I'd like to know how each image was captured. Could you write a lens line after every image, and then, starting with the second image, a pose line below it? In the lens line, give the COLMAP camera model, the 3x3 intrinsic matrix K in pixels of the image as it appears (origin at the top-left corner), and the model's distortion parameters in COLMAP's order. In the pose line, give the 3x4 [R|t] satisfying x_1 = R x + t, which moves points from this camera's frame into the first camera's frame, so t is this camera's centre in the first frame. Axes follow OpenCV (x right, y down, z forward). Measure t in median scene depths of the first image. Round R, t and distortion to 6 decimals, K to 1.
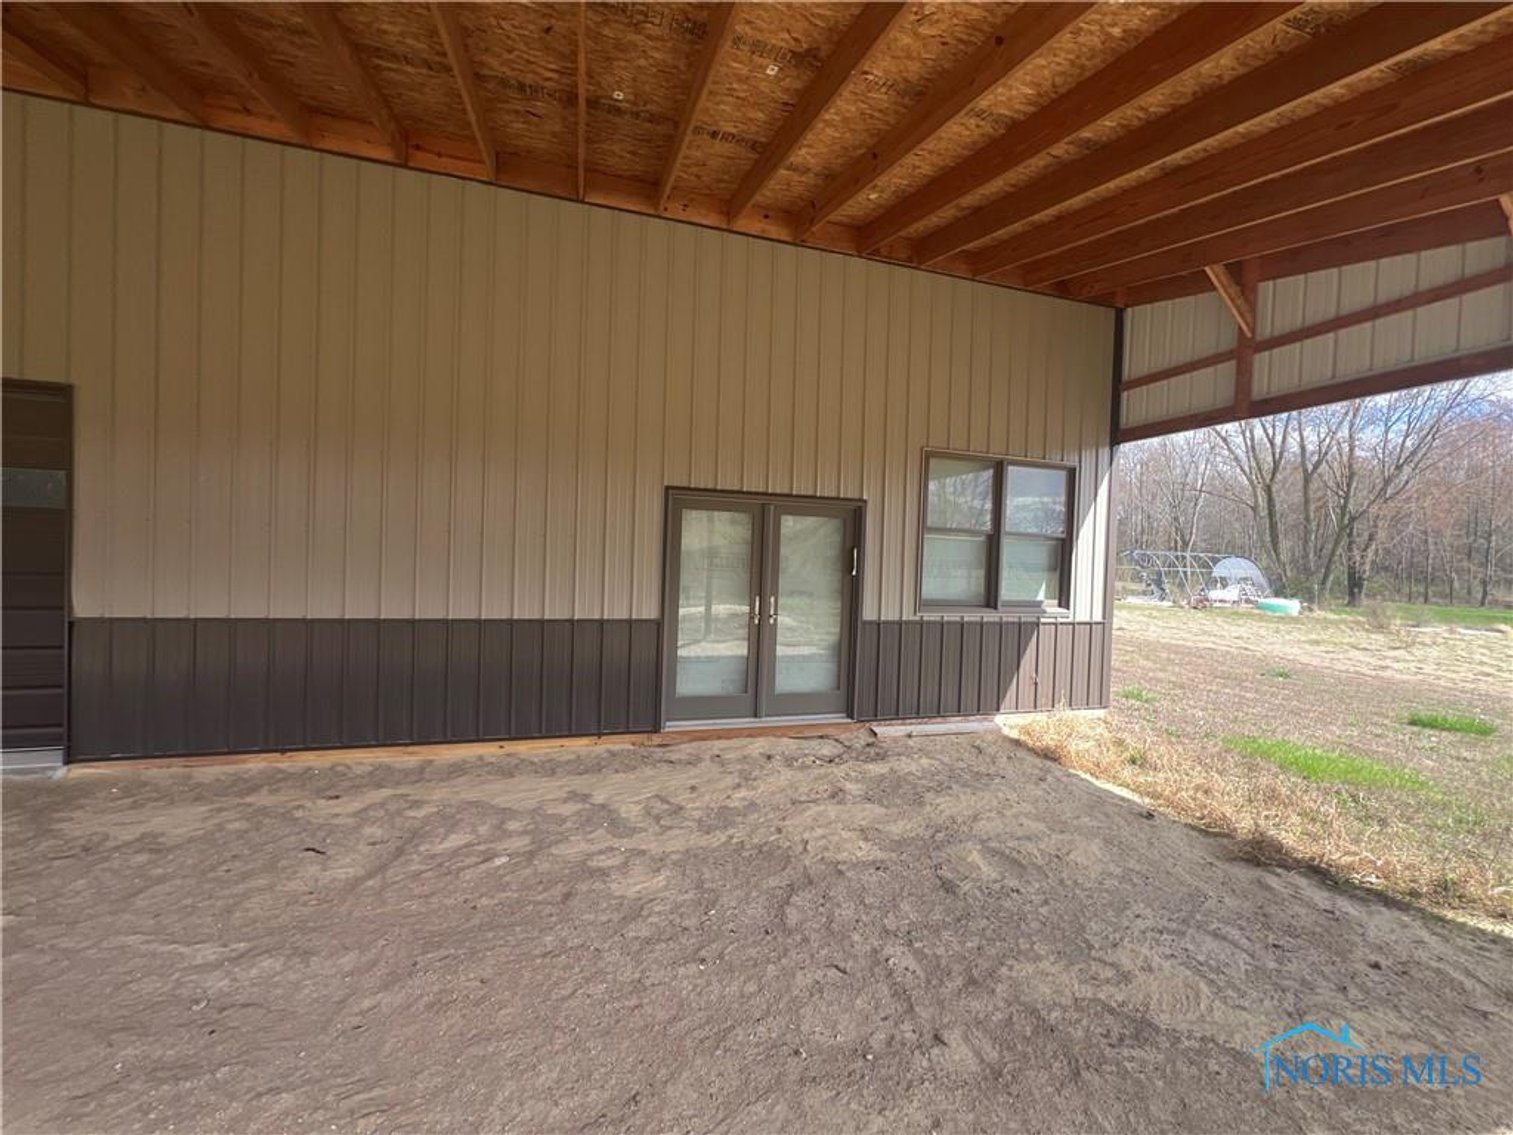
lens RADIAL K [[611.5, 0, 756.5], [0, 611.5, 567.5], [0, 0, 1]] dist [0.001443, 0.000768]
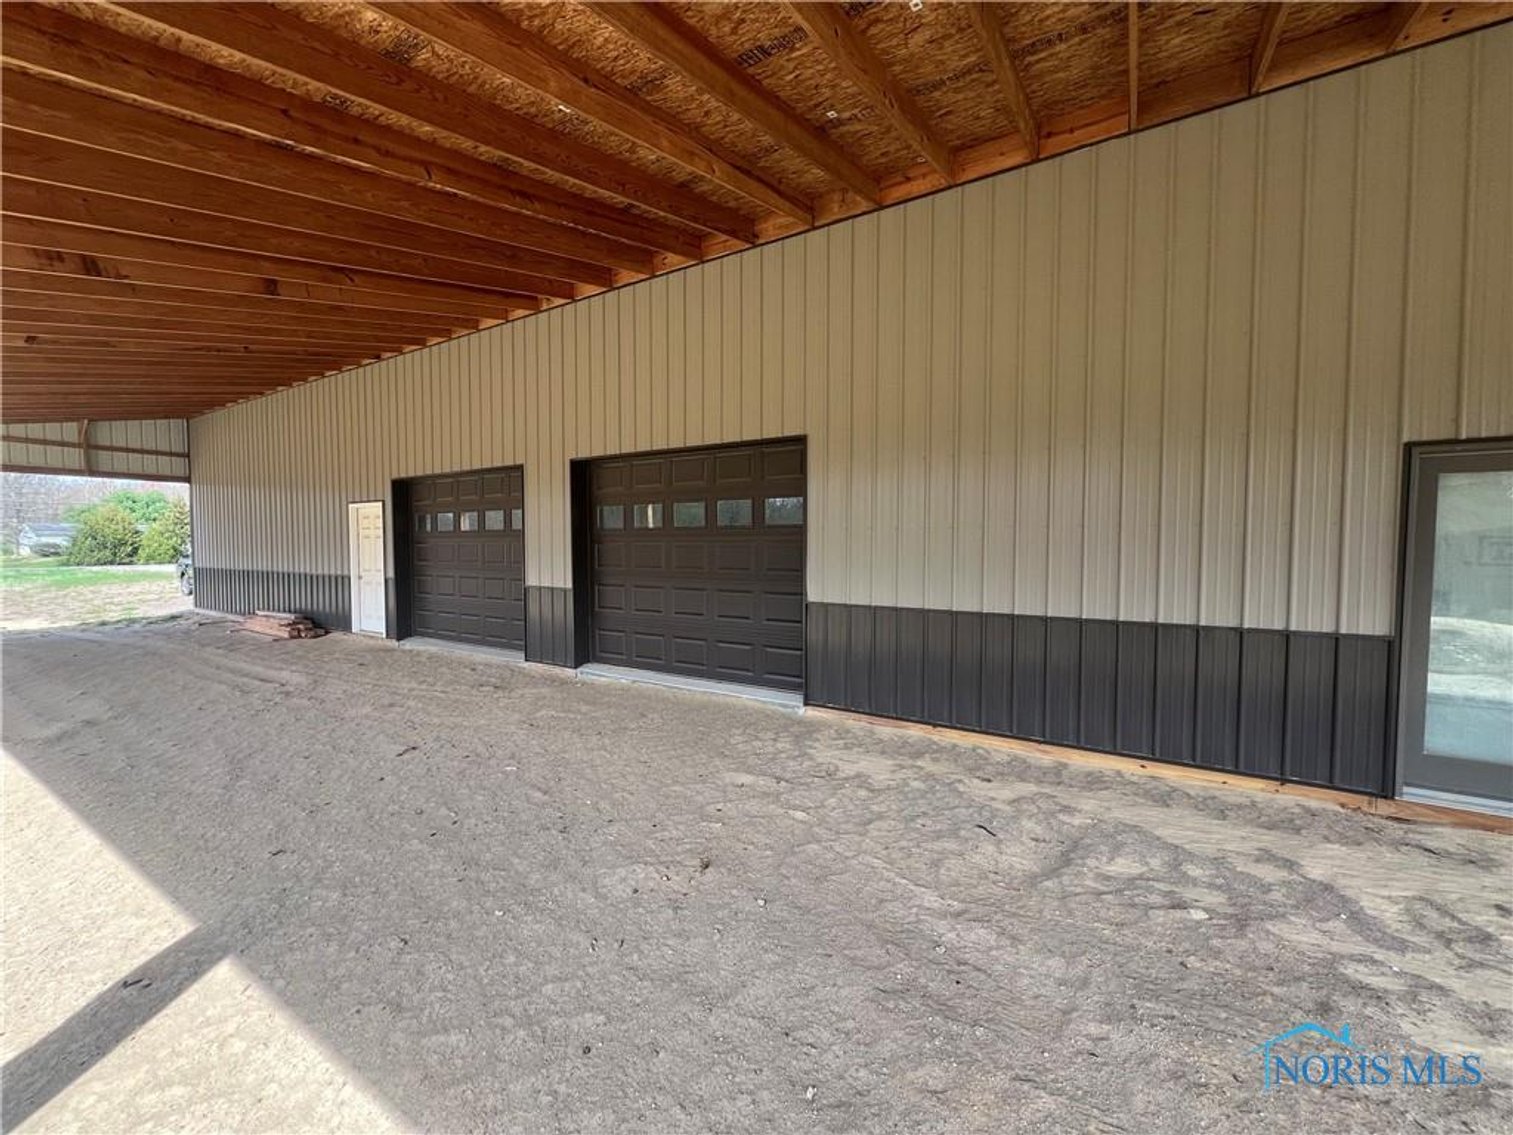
lens RADIAL K [[611.5, 0, 756.5], [0, 611.5, 567.5], [0, 0, 1]] dist [0.001443, 0.000768]
pose [[0.656272, -0.001904, -0.754522, -0.134575], [0.006894, 0.999970, 0.003472, -0.001465], [0.754493, -0.007480, 0.656265, -0.000216]]
